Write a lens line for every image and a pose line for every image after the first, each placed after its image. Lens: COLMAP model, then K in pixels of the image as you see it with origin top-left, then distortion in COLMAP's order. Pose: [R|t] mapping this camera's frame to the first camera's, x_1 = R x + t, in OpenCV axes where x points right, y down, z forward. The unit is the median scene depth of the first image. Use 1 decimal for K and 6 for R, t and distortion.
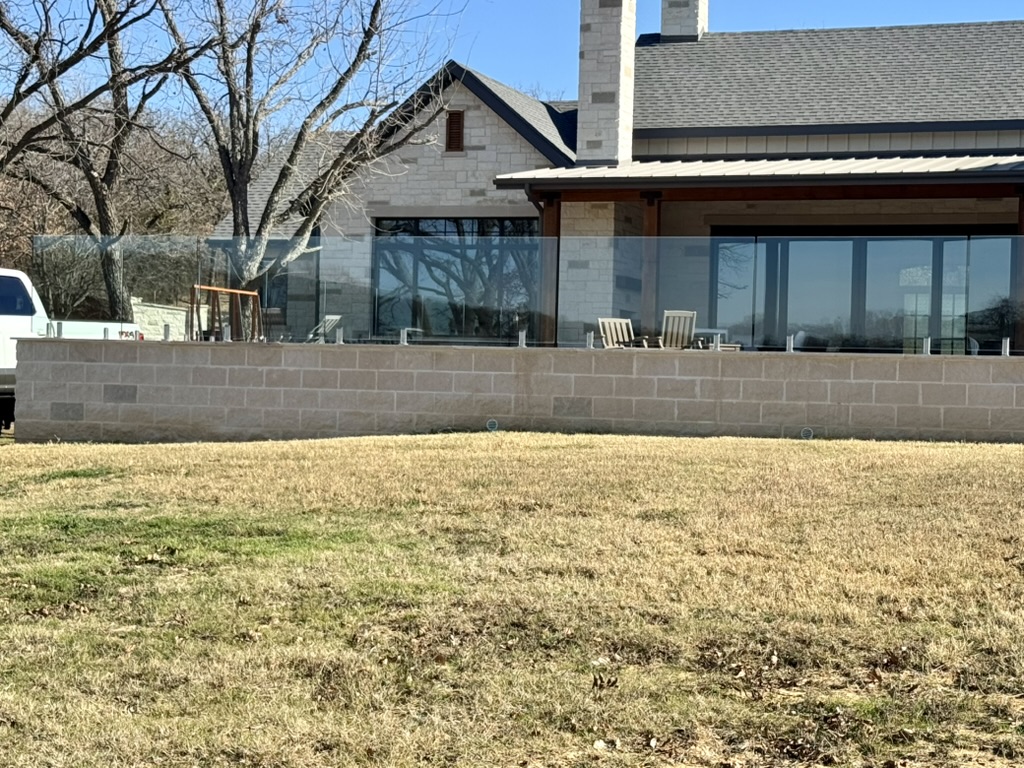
lens RADIAL K [[2005.8, 0, 521.3], [0, 2005.8, 383.0], [0, 0, 1]] dist [0.139823, 0.000000]
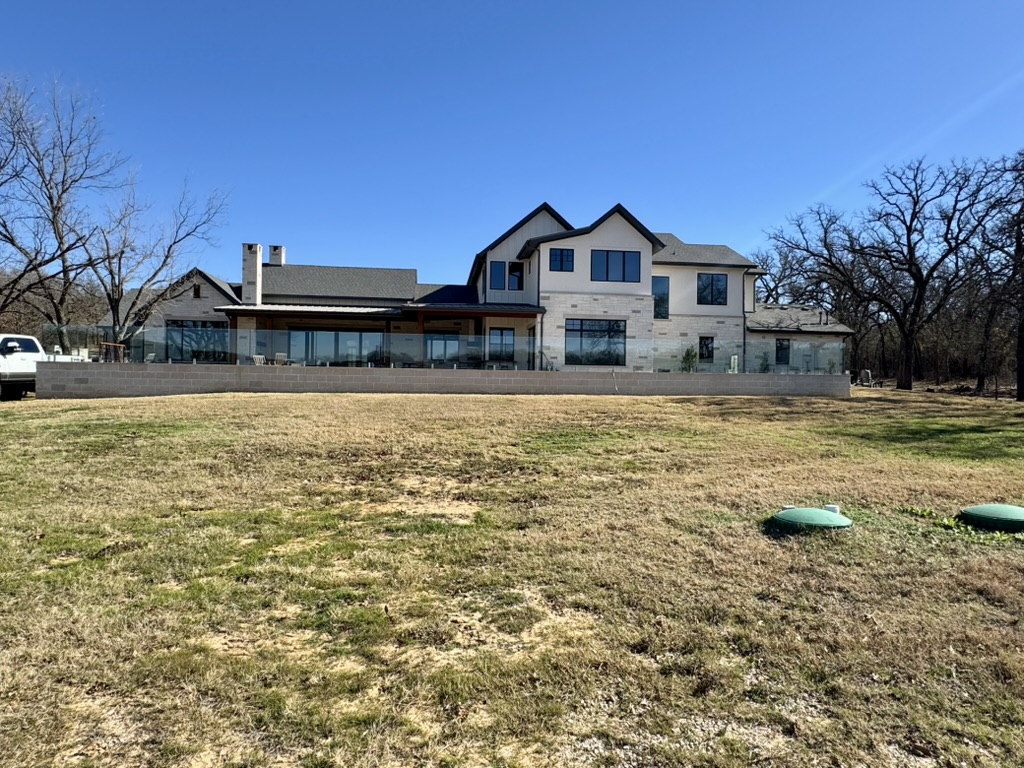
lens RADIAL K [[623.1, 0, 506.0], [0, 623.1, 382.4], [0, 0, 1]] dist [-0.007834, 0.004269]
pose [[0.901077, -0.008981, 0.433566, -0.027010], [0.004528, 0.999926, 0.011303, -0.000022], [-0.433635, -0.008221, 0.901051, -0.025967]]
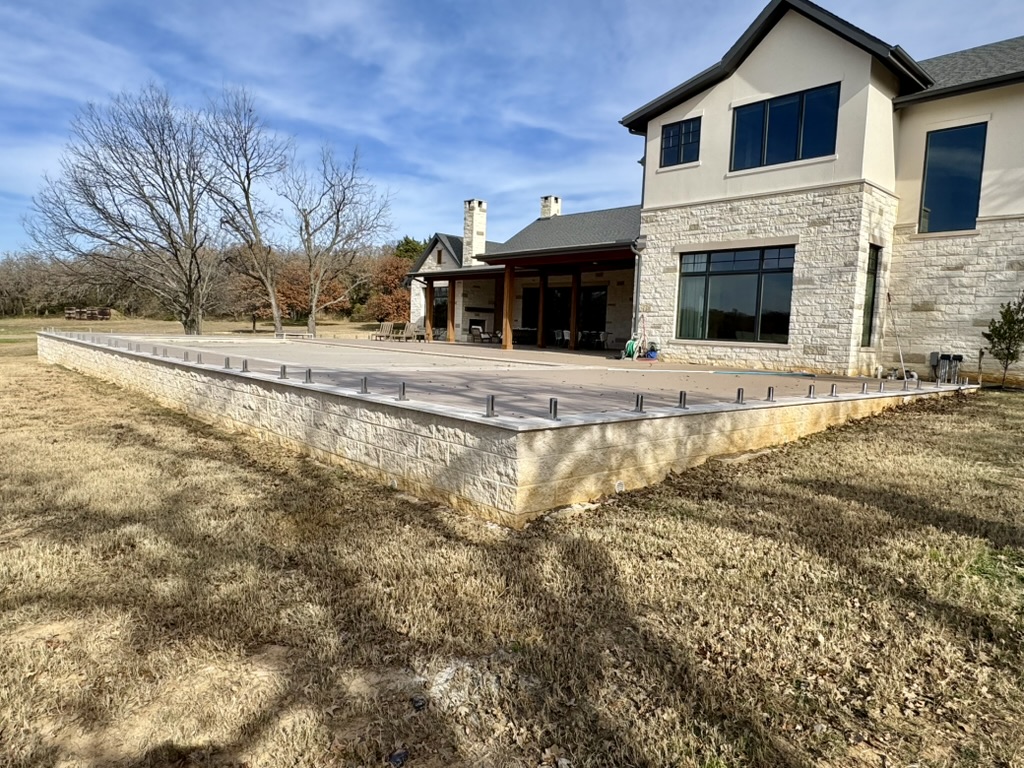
lens RADIAL K [[655.4, 0, 510.4], [0, 655.4, 387.9], [0, 0, 1]] dist [-0.004385, 0.003338]
pose [[0.867339, 0.053854, -0.494795, 0.688092], [-0.015784, 0.996605, 0.080803, -0.019555], [0.497467, -0.062274, 0.865245, 0.281906]]
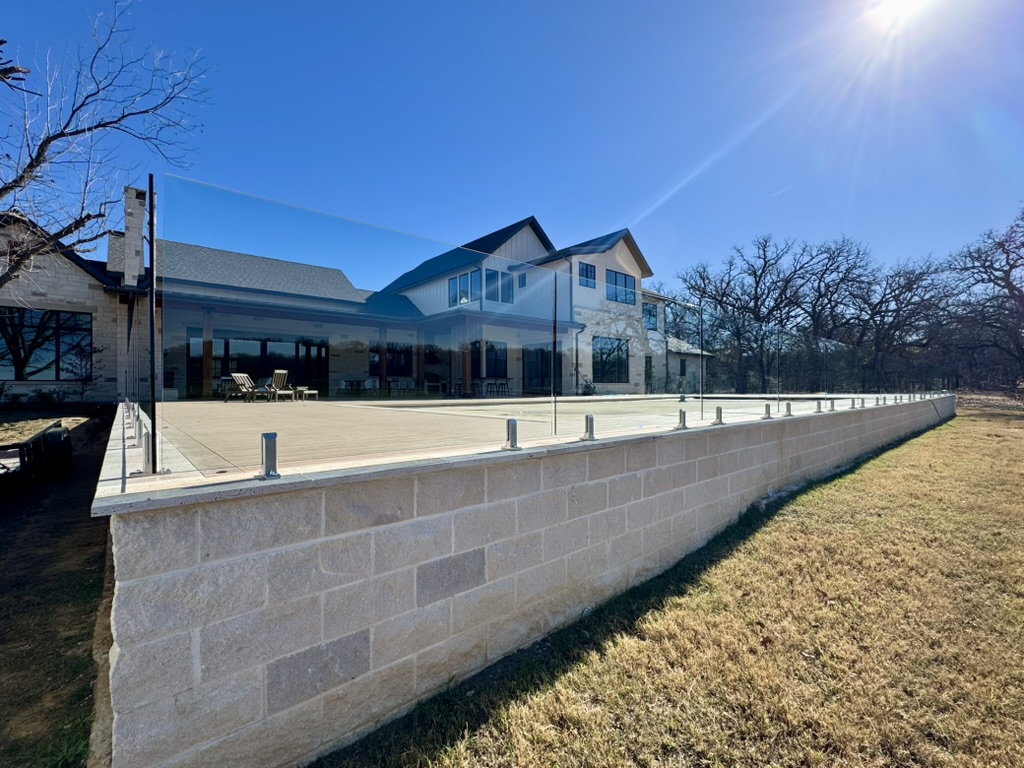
lens RADIAL K [[445.5, 0, 511.1], [0, 445.5, 386.0], [0, 0, 1]] dist [-0.001443, 0.000049]
pose [[0.507414, -0.021753, 0.861428, -0.185594], [0.011867, 0.999763, 0.018256, -0.026827], [-0.861620, 0.000959, 0.507552, 0.618997]]
